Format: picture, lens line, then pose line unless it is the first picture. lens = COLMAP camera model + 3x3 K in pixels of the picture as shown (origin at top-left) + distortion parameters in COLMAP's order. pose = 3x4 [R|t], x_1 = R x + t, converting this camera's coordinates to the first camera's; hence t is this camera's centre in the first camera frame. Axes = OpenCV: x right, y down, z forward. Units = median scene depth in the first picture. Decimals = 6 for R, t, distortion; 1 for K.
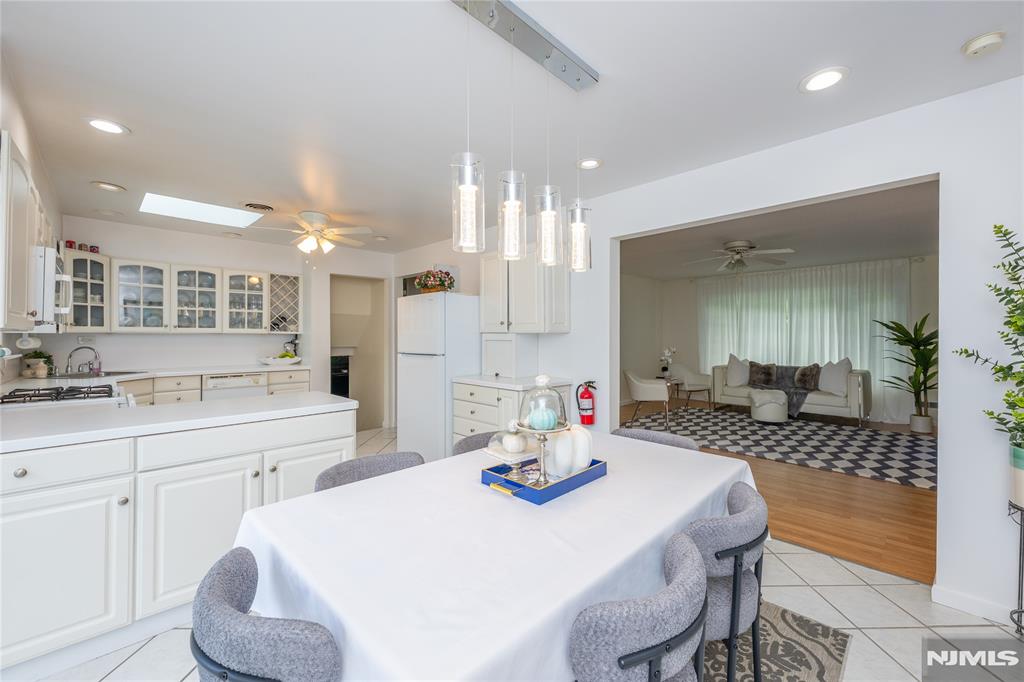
lens RADIAL K [[397.0, 0, 529.0], [0, 397.0, 335.8], [0, 0, 1]] dist [0.000727, 0.000155]
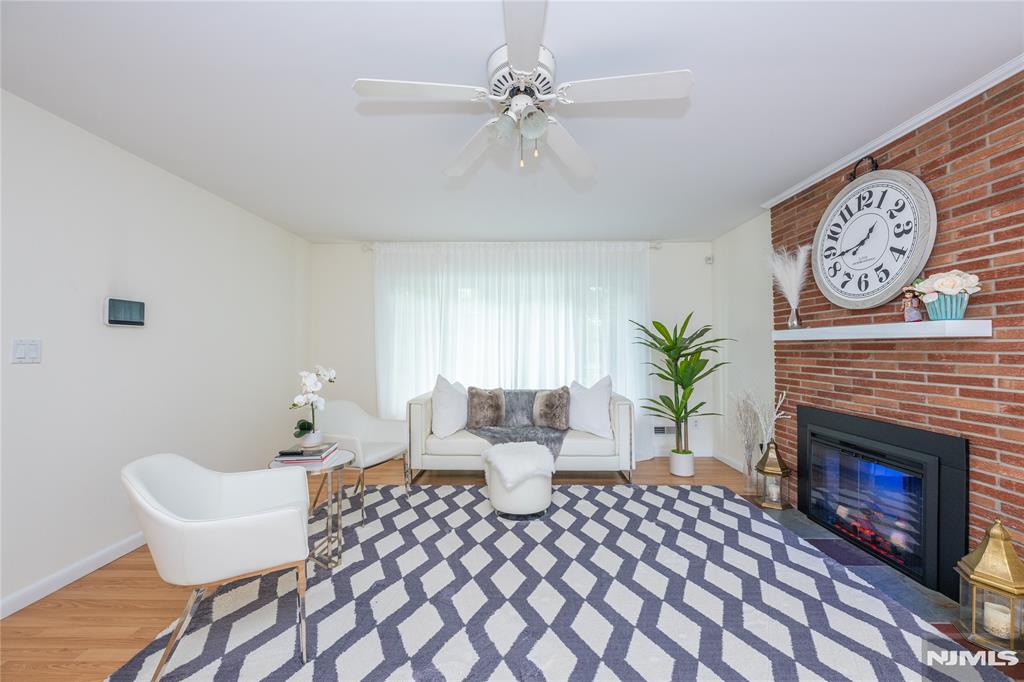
lens RADIAL K [[396.6, 0, 512.0], [0, 396.6, 341.0], [0, 0, 1]] dist [0.000371, -0.000034]
pose [[0.718779, 0.009768, 0.695170, 0.231231], [0.002416, 0.999860, -0.016547, 0.008512], [-0.695235, 0.013573, 0.718655, 0.621157]]
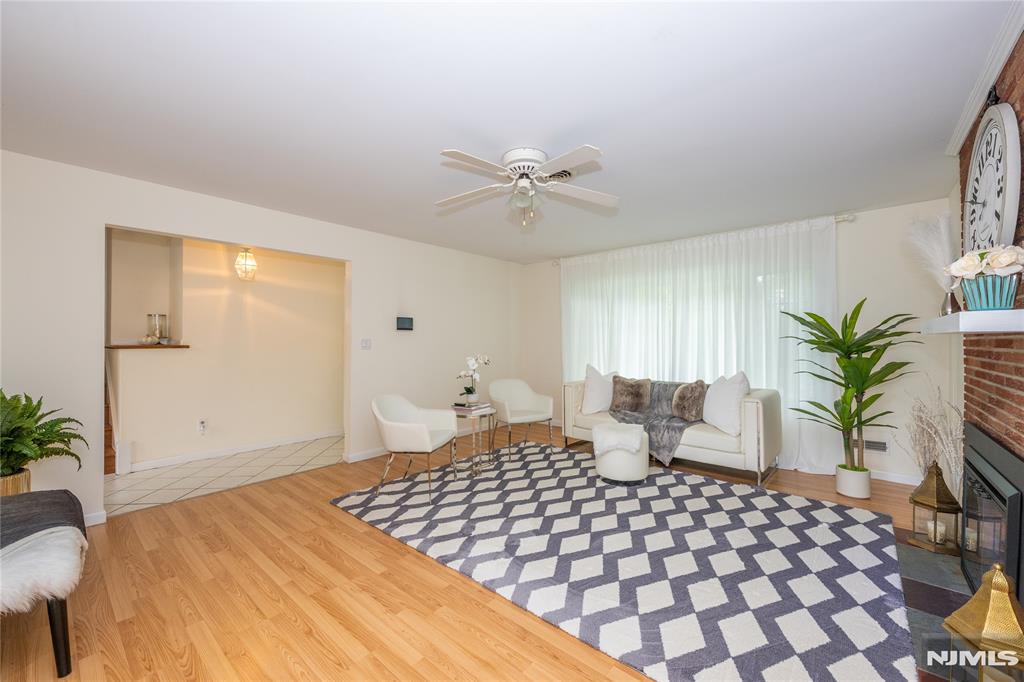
lens RADIAL K [[396.6, 0, 512.0], [0, 396.6, 341.0], [0, 0, 1]] dist [0.000371, -0.000034]
pose [[0.997329, -0.001838, 0.073016, 0.383083], [0.001801, 0.999998, 0.000566, 0.005757], [-0.073017, -0.000433, 0.997331, 0.392761]]
